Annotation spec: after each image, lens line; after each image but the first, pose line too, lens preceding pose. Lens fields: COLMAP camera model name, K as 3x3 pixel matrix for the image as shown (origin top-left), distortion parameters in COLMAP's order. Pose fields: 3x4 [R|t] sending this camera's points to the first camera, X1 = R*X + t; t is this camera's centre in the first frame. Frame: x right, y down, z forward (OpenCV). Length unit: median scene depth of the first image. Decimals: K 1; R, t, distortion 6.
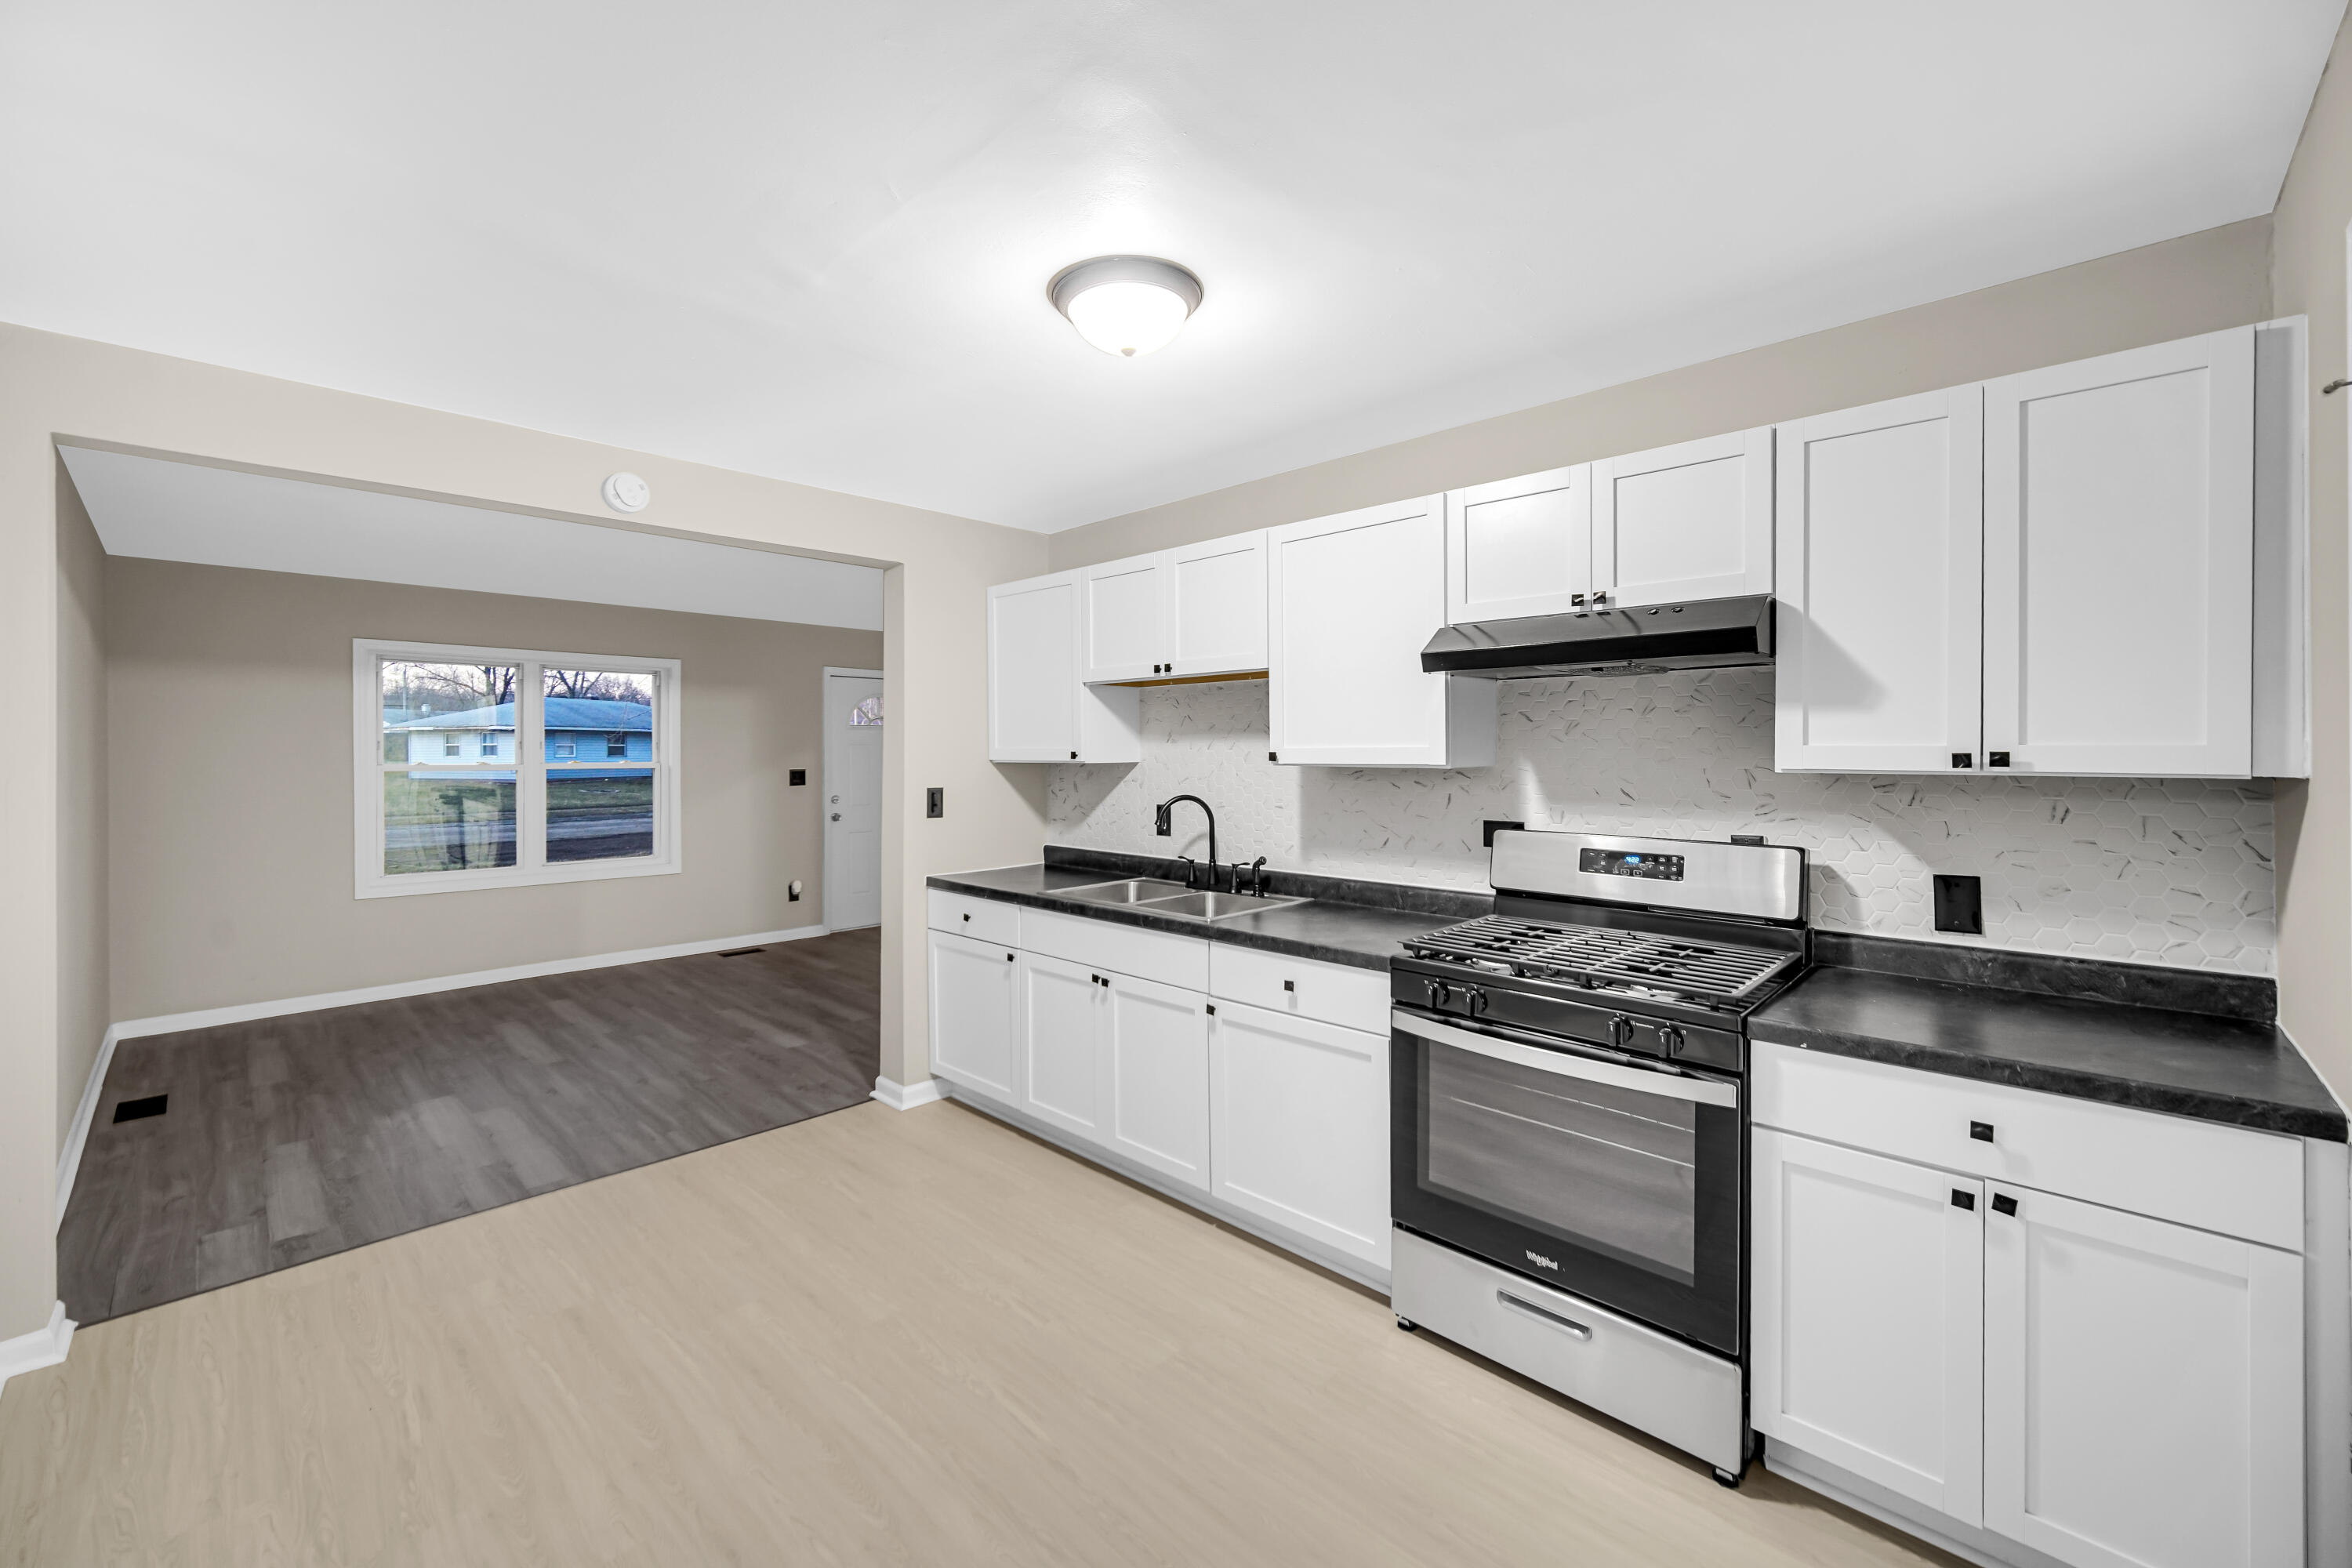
lens RADIAL K [[940.6, 0, 1161.4], [0, 940.6, 758.9], [0, 0, 1]] dist [-0.000275, -0.000099]
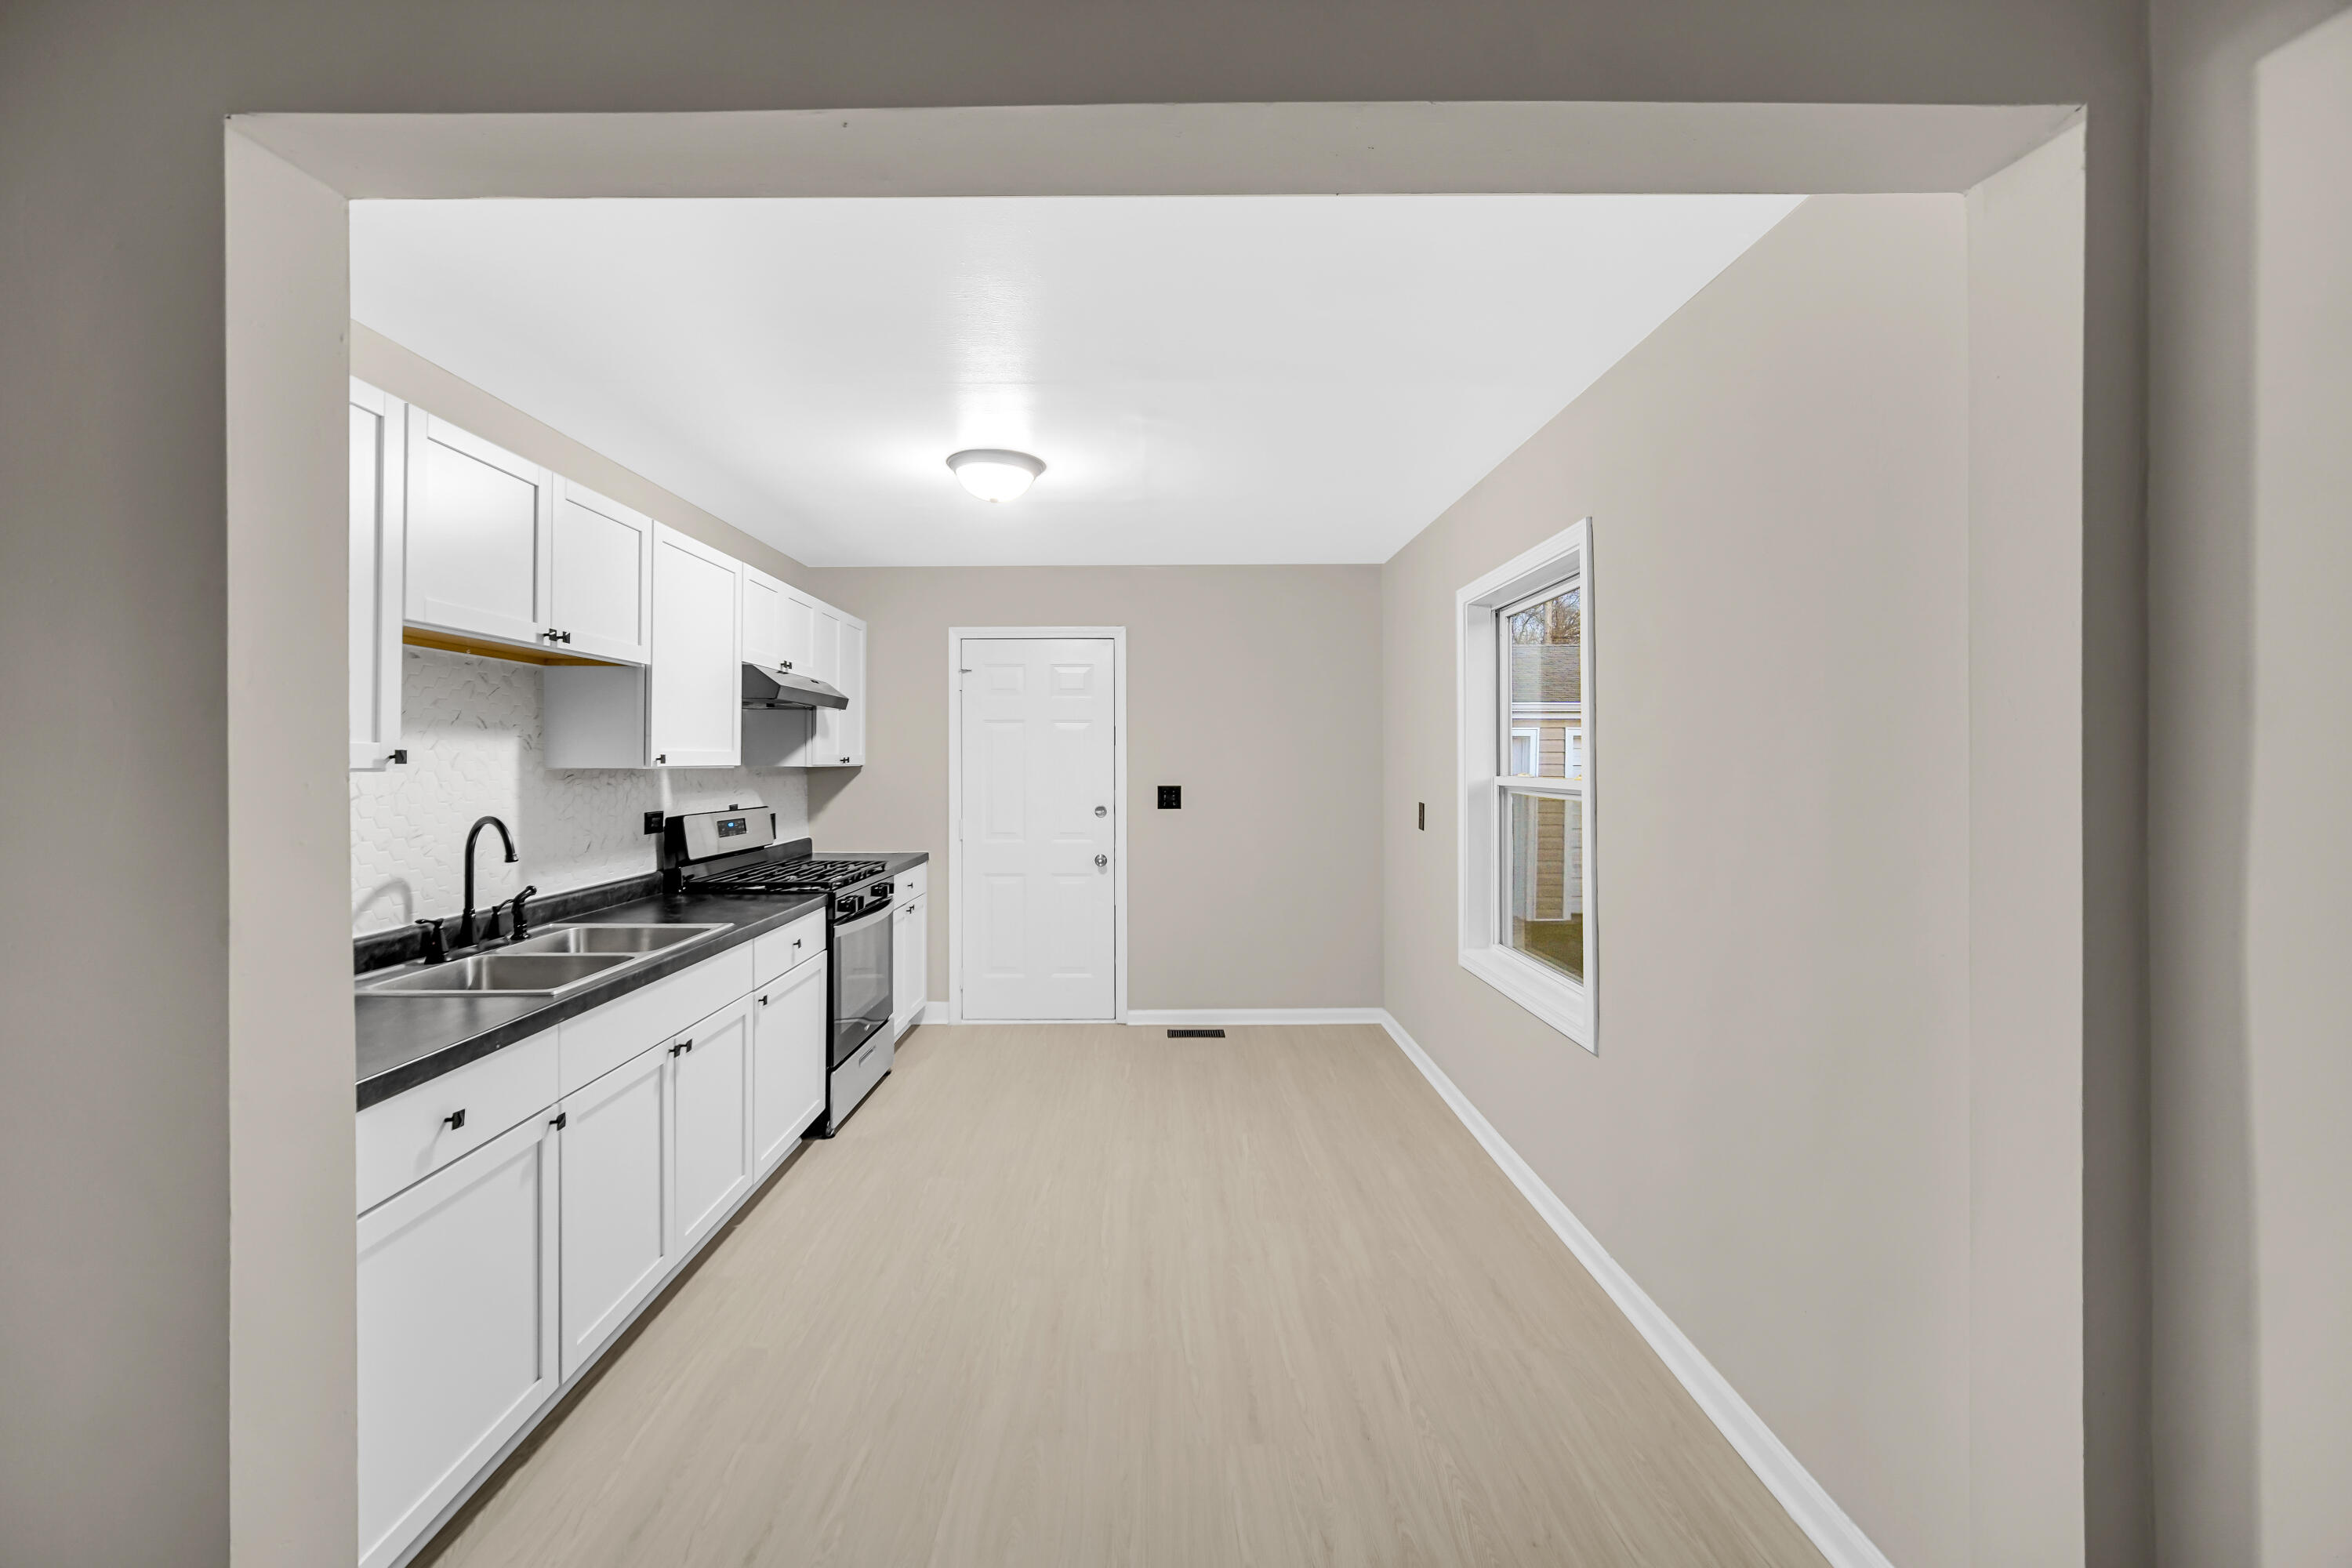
lens RADIAL K [[940.6, 0, 1157.5], [0, 940.6, 765.3], [0, 0, 1]] dist [-0.000275, -0.000099]
pose [[-0.701125, -0.001674, 0.713037, -0.976002], [0.007207, 0.999930, 0.009434, -0.001615], [-0.713002, 0.011753, -0.701063, 1.383446]]
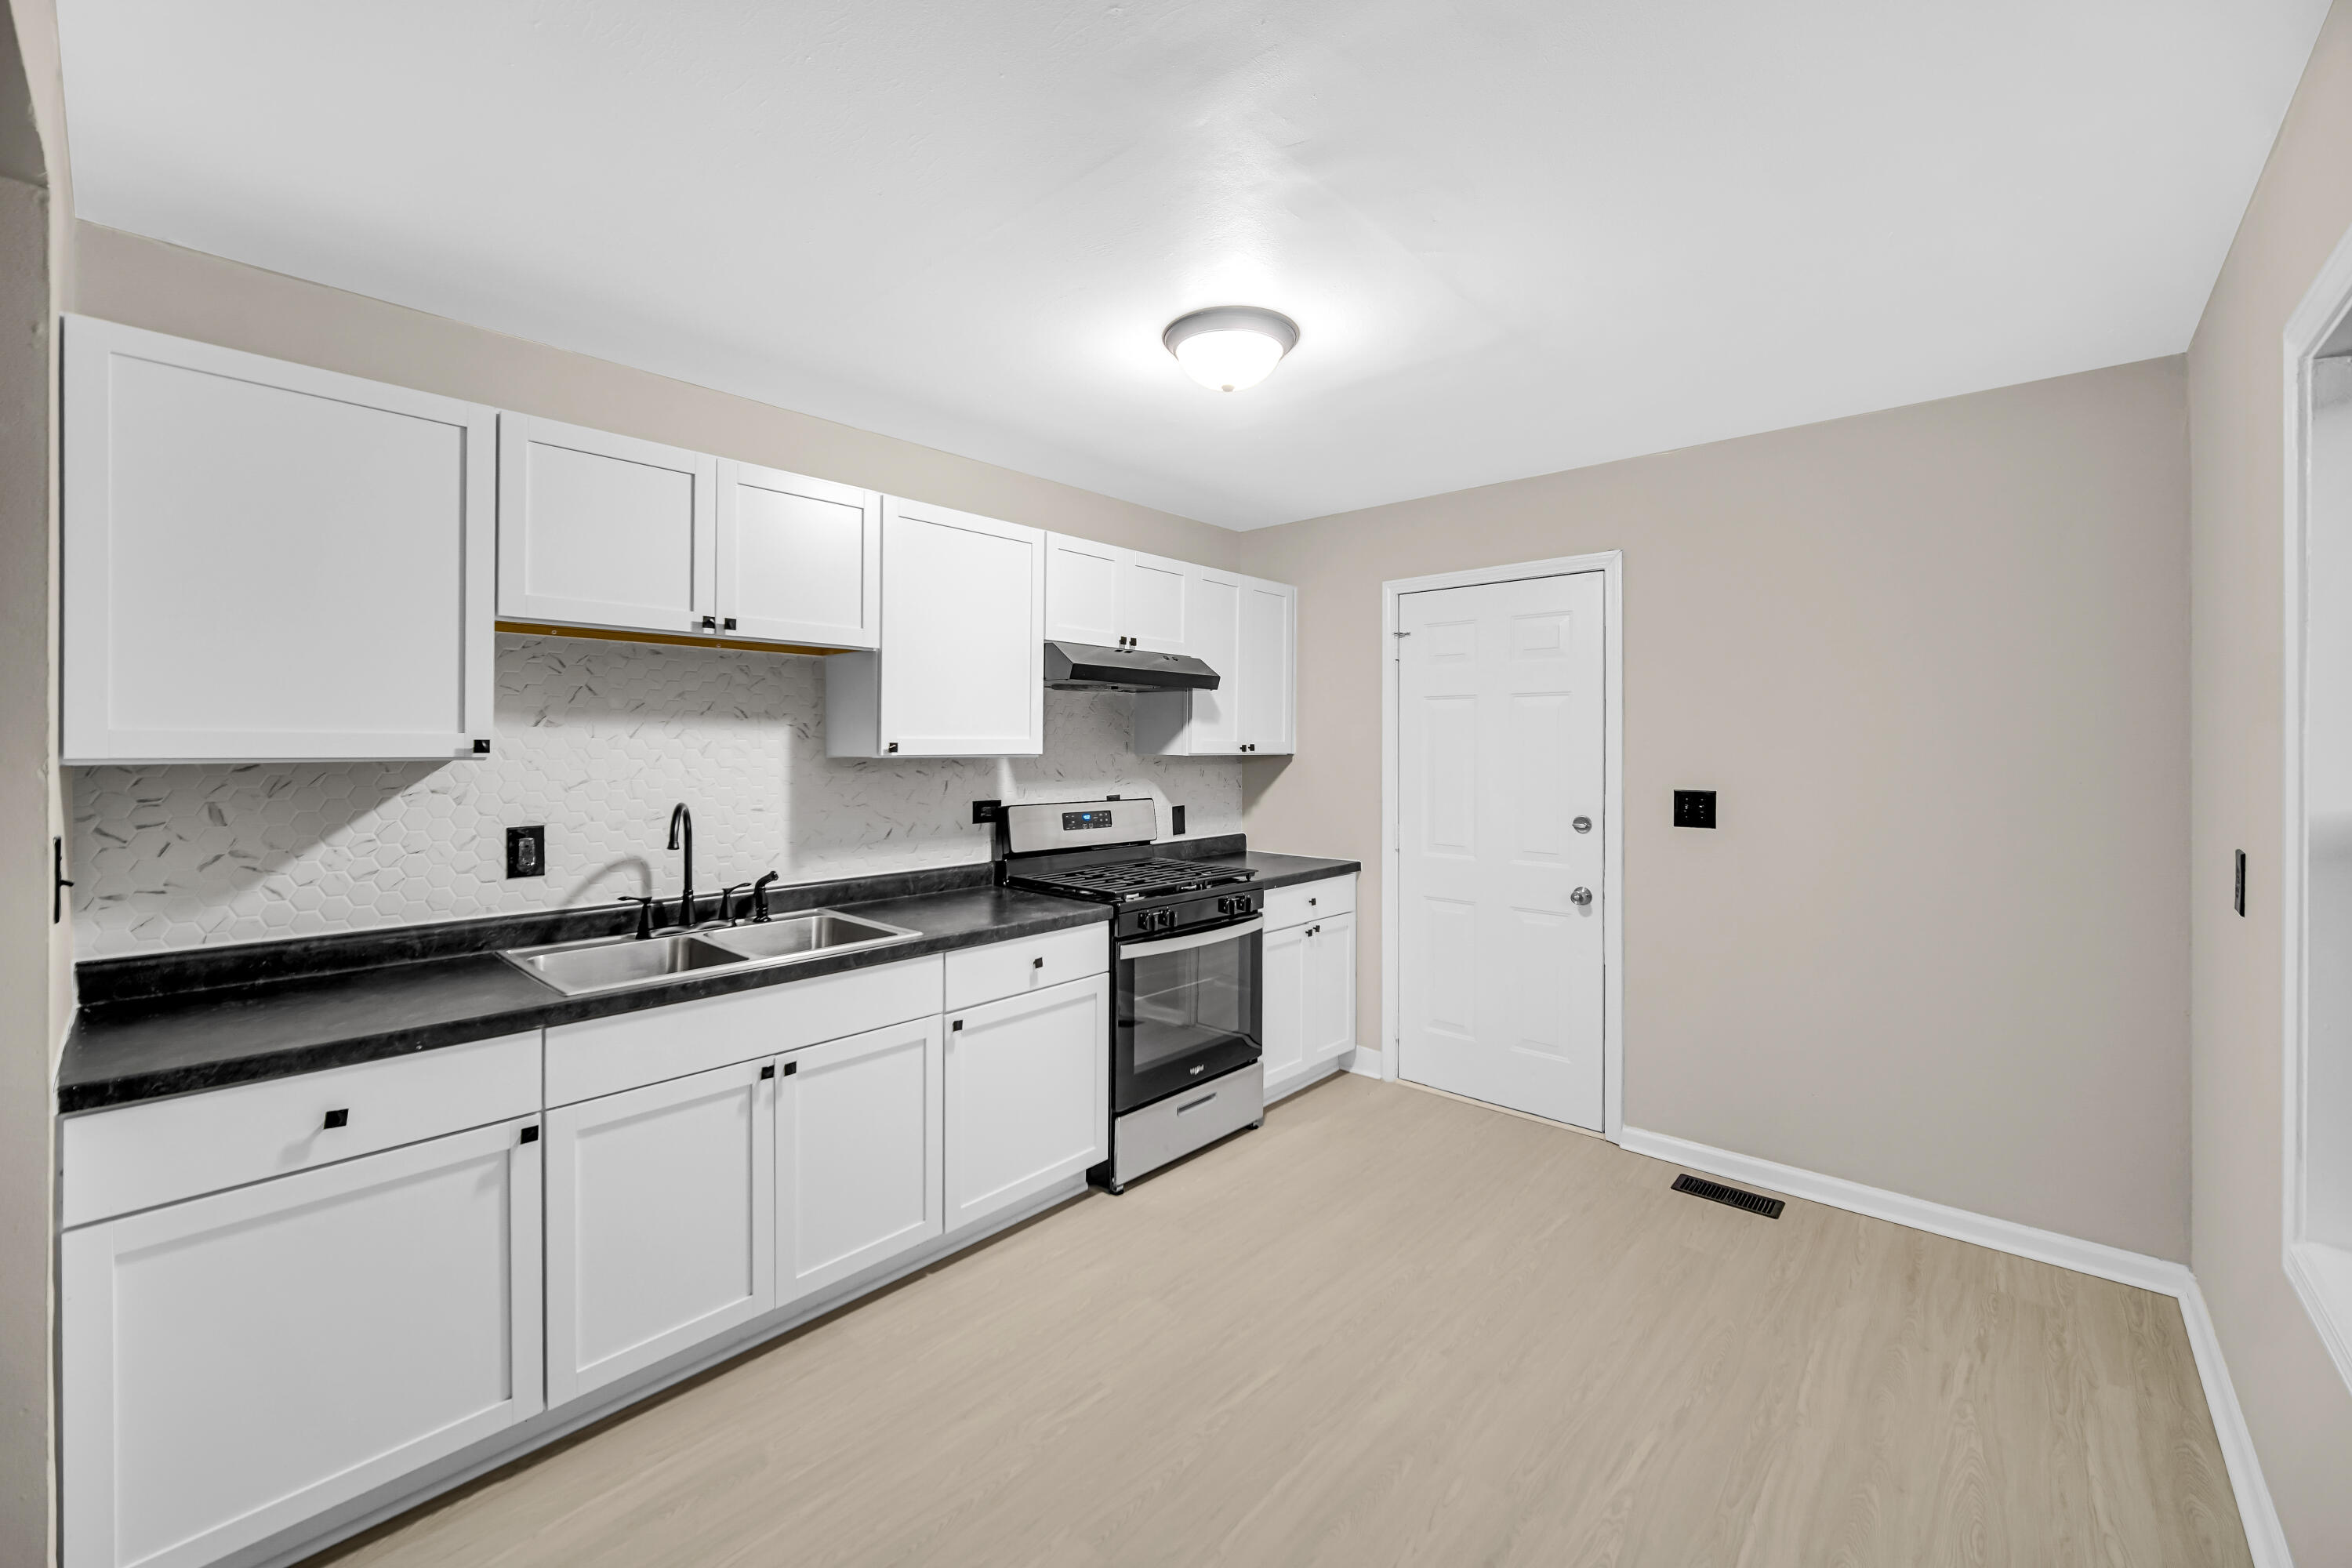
lens RADIAL K [[940.6, 0, 1151.4], [0, 940.6, 754.3], [0, 0, 1]] dist [-0.000275, -0.000099]
pose [[-0.028150, -0.009745, 0.999556, -0.839825], [0.004627, 0.999940, 0.009879, -0.004196], [-0.999593, 0.004903, -0.028103, 0.816029]]
